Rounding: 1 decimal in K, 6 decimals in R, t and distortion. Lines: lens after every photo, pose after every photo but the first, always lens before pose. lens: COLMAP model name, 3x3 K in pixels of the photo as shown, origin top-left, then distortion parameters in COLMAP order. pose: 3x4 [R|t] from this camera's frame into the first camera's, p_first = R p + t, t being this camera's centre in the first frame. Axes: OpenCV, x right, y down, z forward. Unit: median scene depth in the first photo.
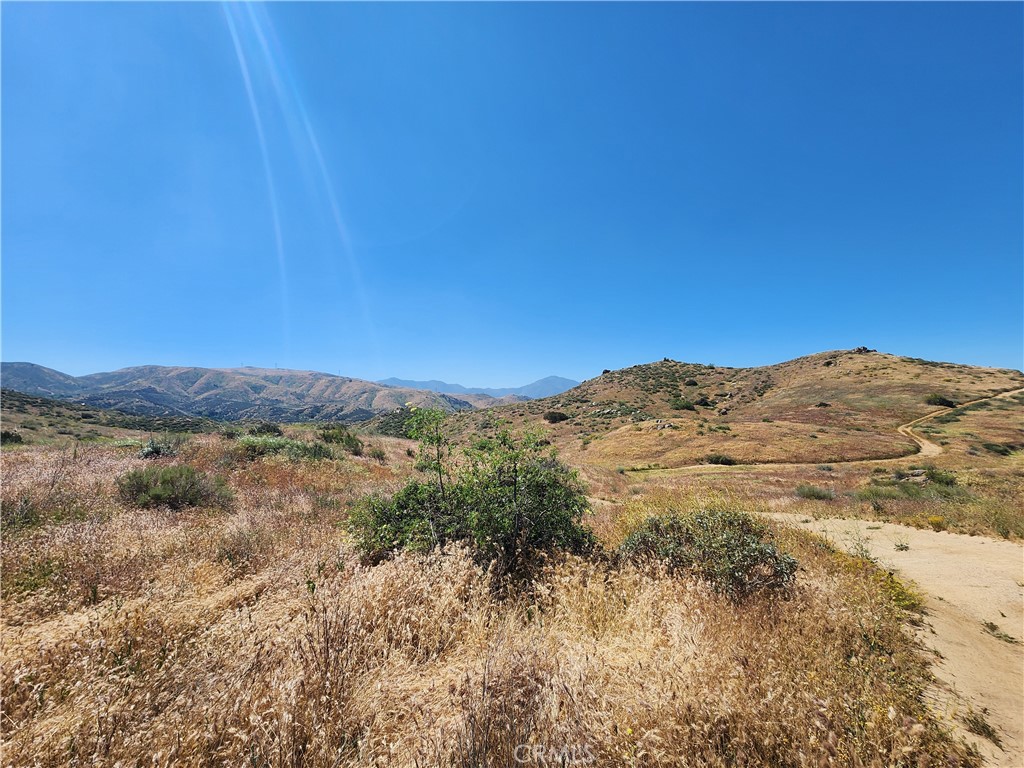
lens RADIAL K [[421.3, 0, 509.9], [0, 421.3, 386.7], [0, 0, 1]] dist [0.001867, 0.000030]
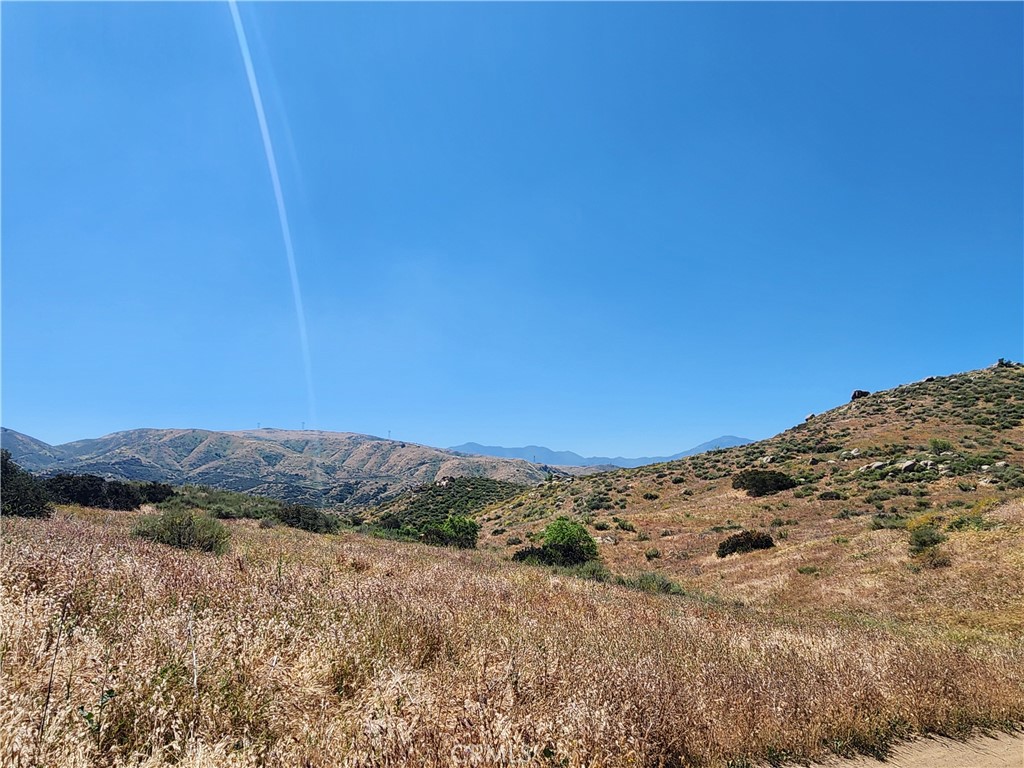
lens RADIAL K [[665.1, 0, 503.9], [0, 665.1, 385.7], [0, 0, 1]] dist [-0.000638, 0.002357]
pose [[0.975349, -0.033825, -0.218059, 0.029573], [0.010842, 0.994334, -0.105745, 0.278017], [0.220400, 0.100774, 0.970190, 1.852427]]
